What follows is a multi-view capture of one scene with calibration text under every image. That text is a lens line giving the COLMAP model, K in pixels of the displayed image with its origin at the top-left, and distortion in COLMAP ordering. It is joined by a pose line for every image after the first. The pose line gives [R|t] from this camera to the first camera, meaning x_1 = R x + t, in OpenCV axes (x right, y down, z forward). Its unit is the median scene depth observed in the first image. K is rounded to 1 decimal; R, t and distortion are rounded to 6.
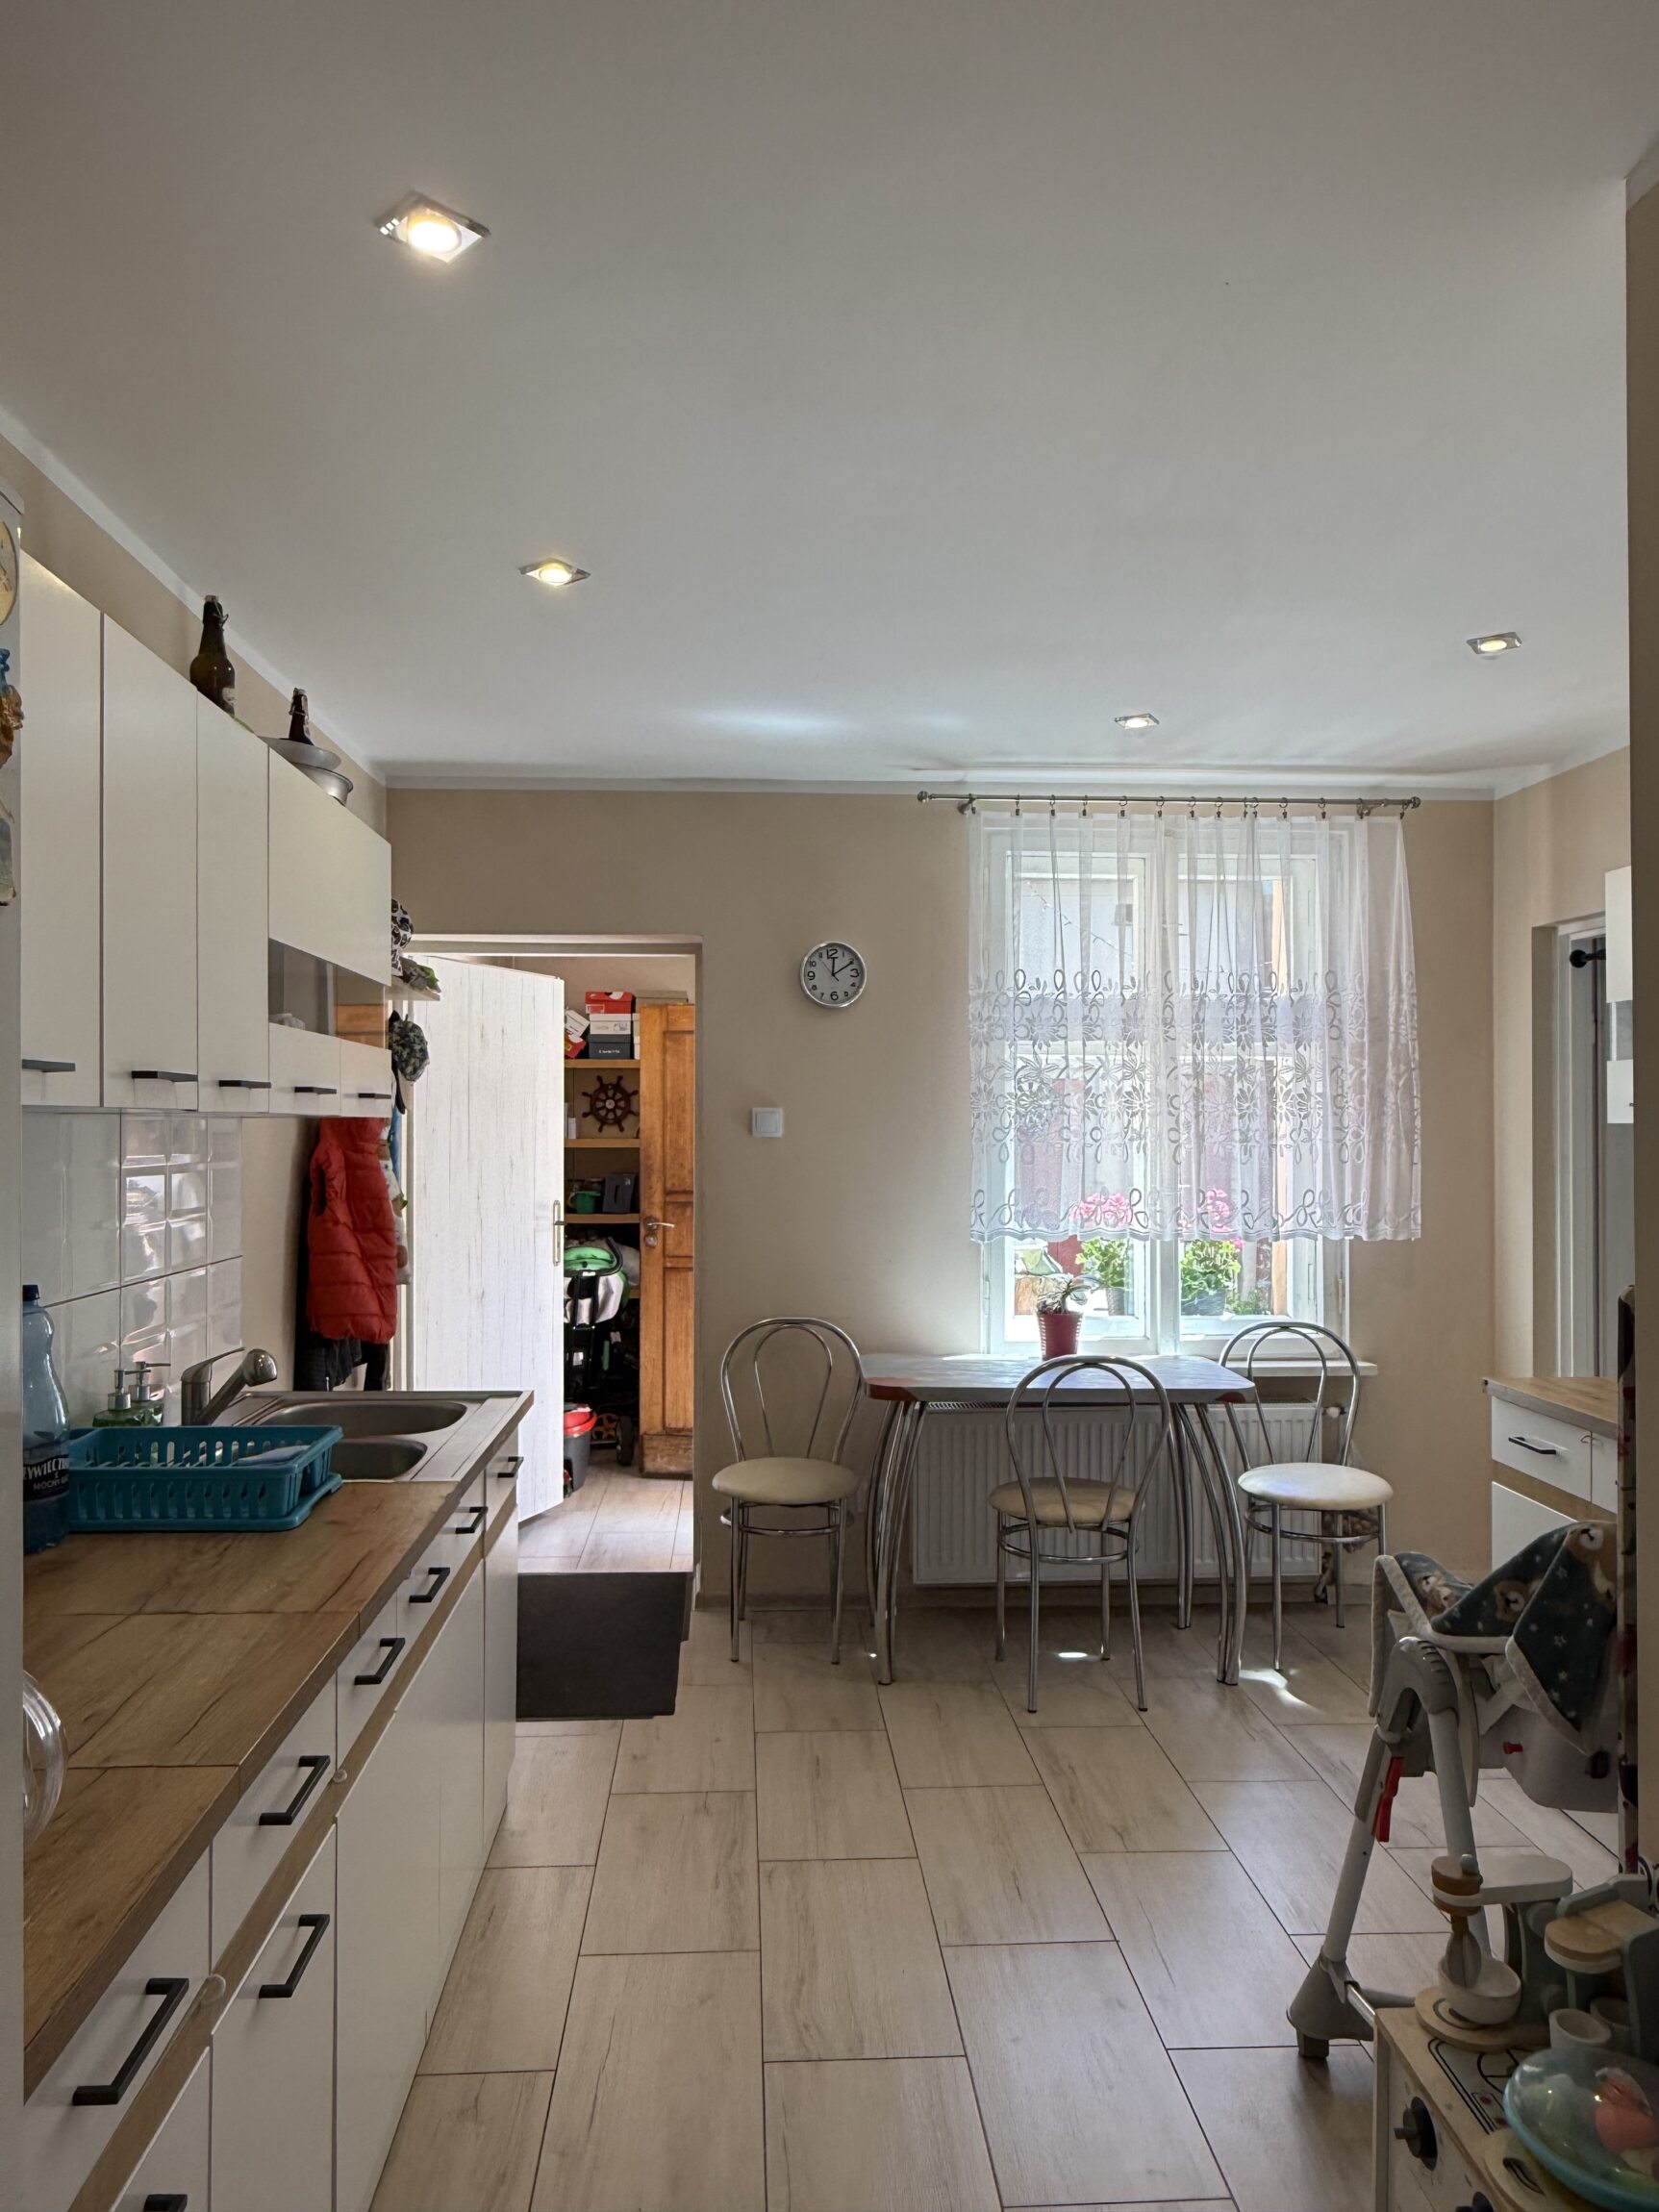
lens RADIAL K [[1501.1, 0, 829.5], [0, 1501.1, 1106.0], [0, 0, 1]] dist [0.004034, -0.001088]
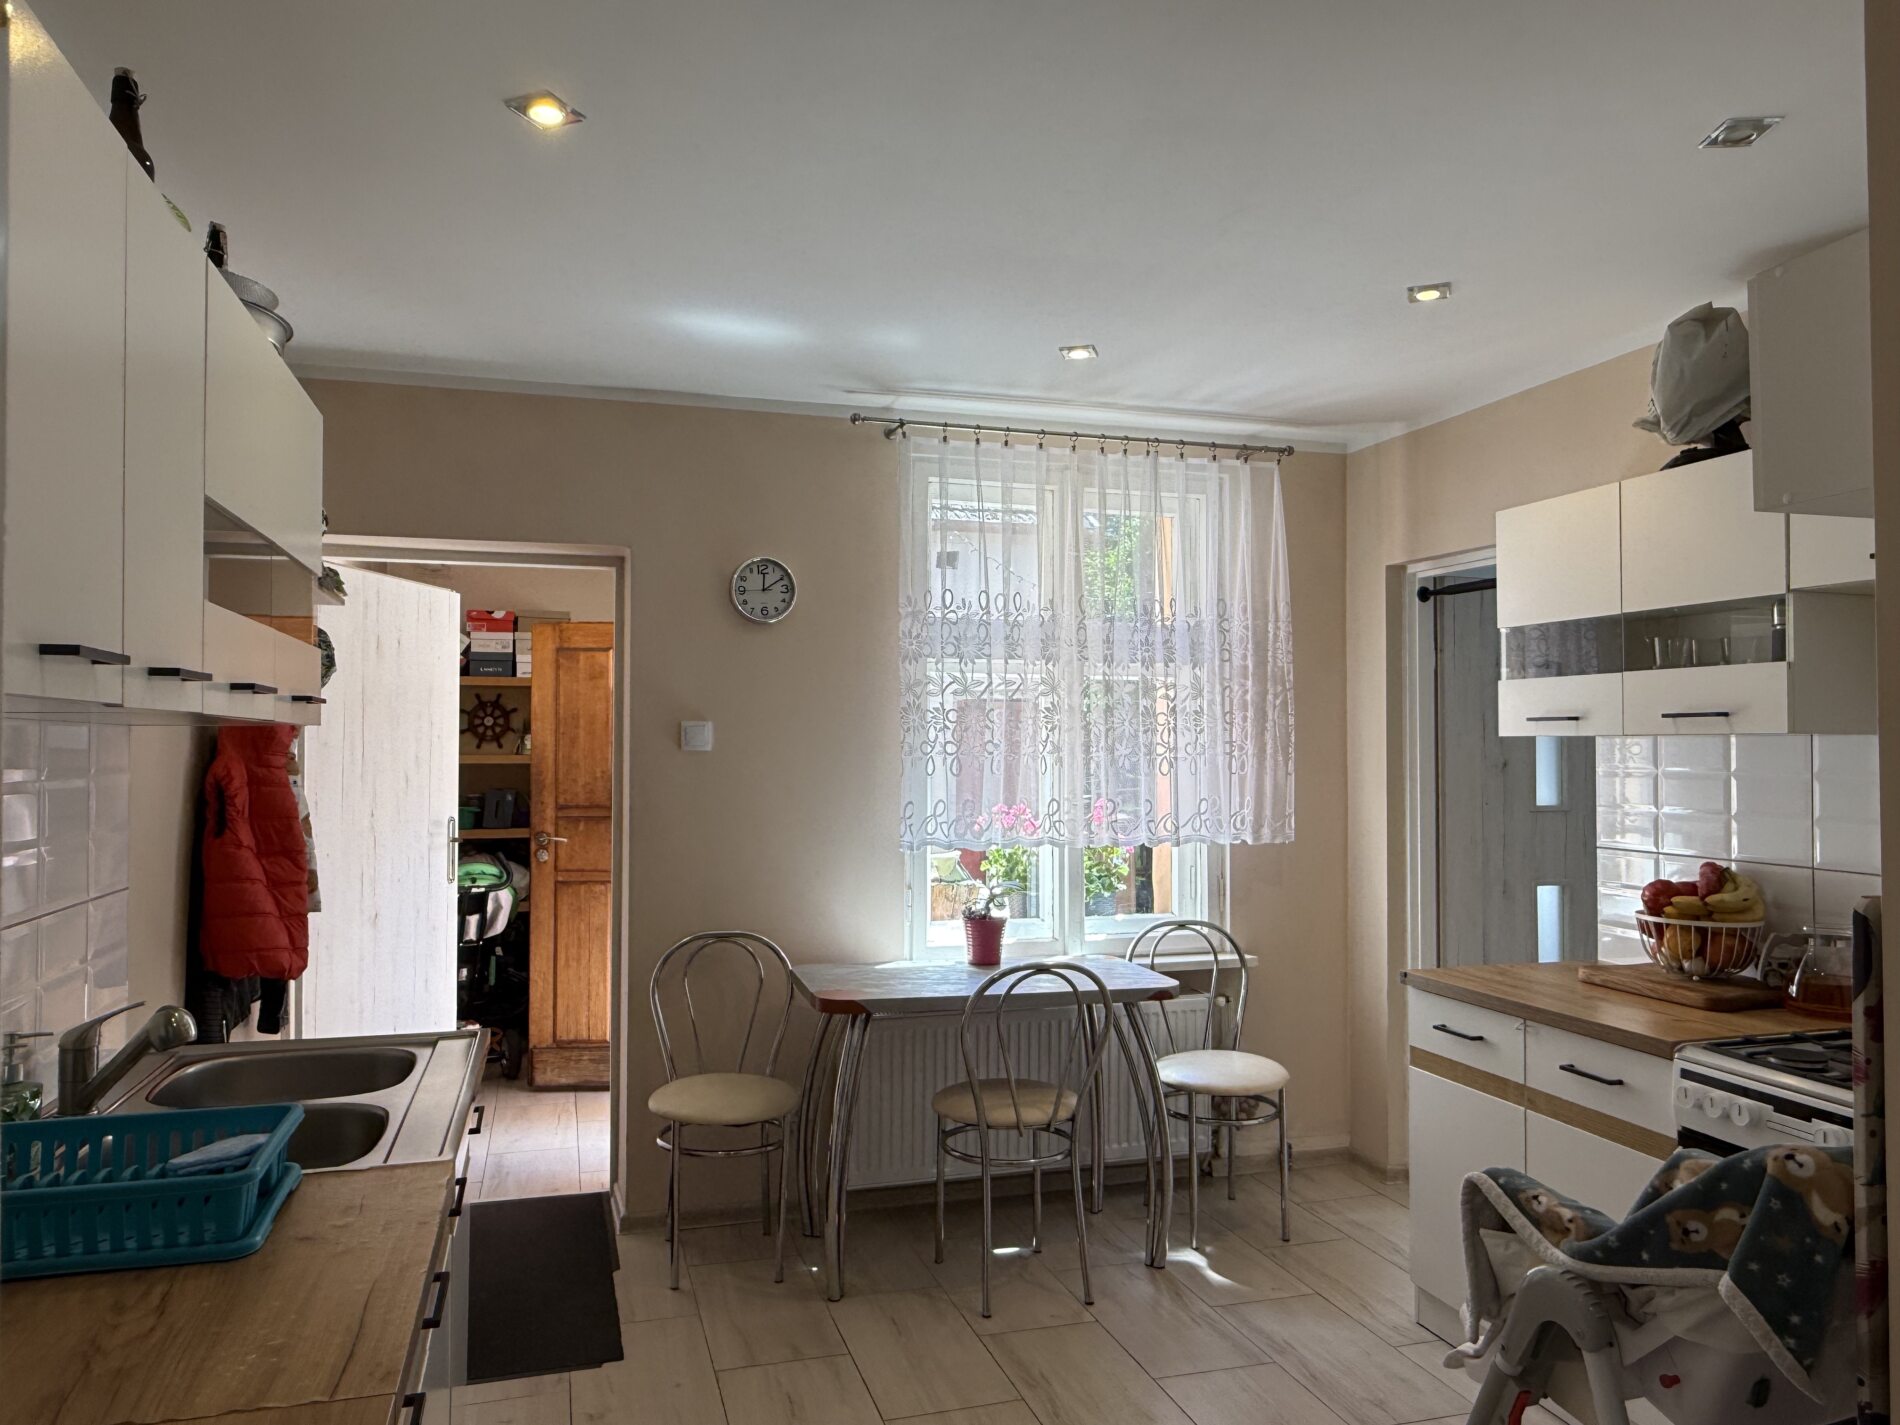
lens RADIAL K [[1289.3, 0, 950.0], [0, 1289.3, 712.5], [0, 0, 1]] dist [0.004034, -0.001088]
pose [[0.972559, 0.006240, 0.232574, -0.079692], [-0.003181, 0.999903, -0.013525, 0.006493], [-0.232636, 0.012414, 0.972485, 0.130834]]
